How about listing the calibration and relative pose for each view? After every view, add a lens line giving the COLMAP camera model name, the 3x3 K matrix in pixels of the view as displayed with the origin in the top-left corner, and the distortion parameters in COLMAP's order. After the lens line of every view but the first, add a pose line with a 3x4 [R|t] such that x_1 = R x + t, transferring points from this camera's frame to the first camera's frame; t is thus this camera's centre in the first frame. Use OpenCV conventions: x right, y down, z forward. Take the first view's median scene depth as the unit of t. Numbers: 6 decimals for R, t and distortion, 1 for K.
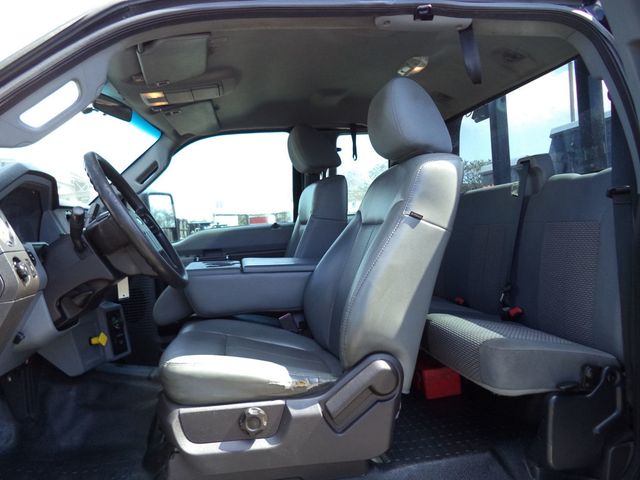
lens RADIAL K [[526.7, 0, 322.7], [0, 526.7, 237.1], [0, 0, 1]] dist [-0.008575, -0.004811]
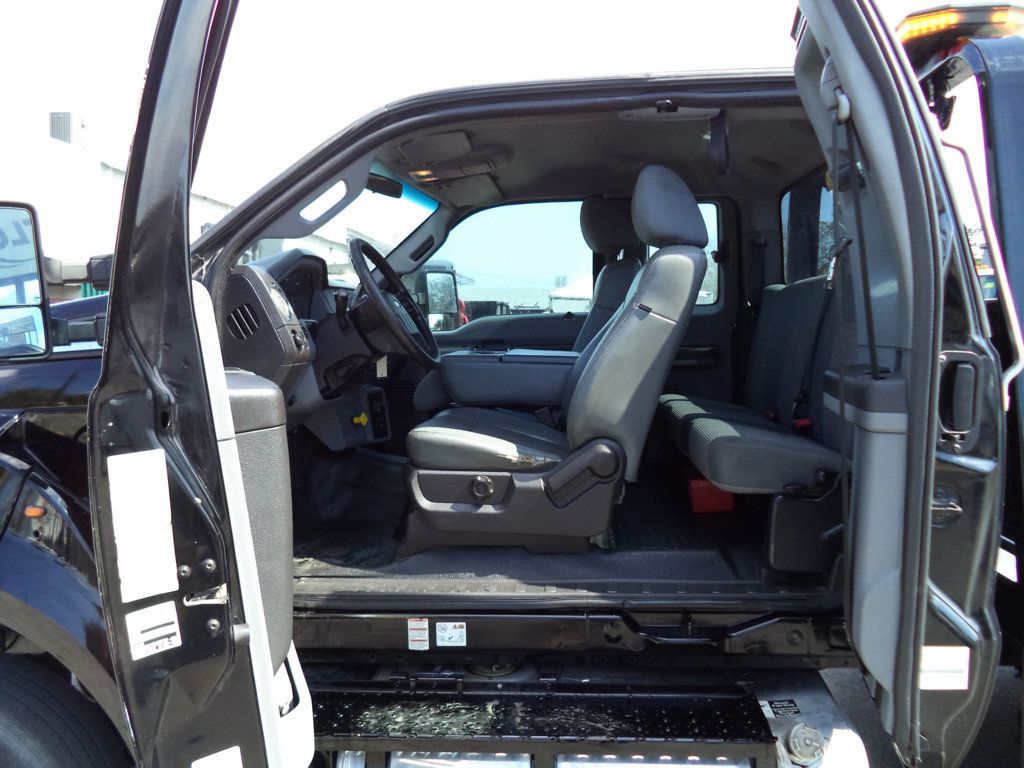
lens RADIAL K [[842.7, 0, 516.3], [0, 842.7, 379.4], [0, 0, 1]] dist [-0.008575, -0.004811]
pose [[0.968693, 0.057343, -0.241548, 0.330148], [-0.044625, 0.997330, 0.057803, 0.013952], [0.244218, -0.045215, 0.968666, -0.645558]]
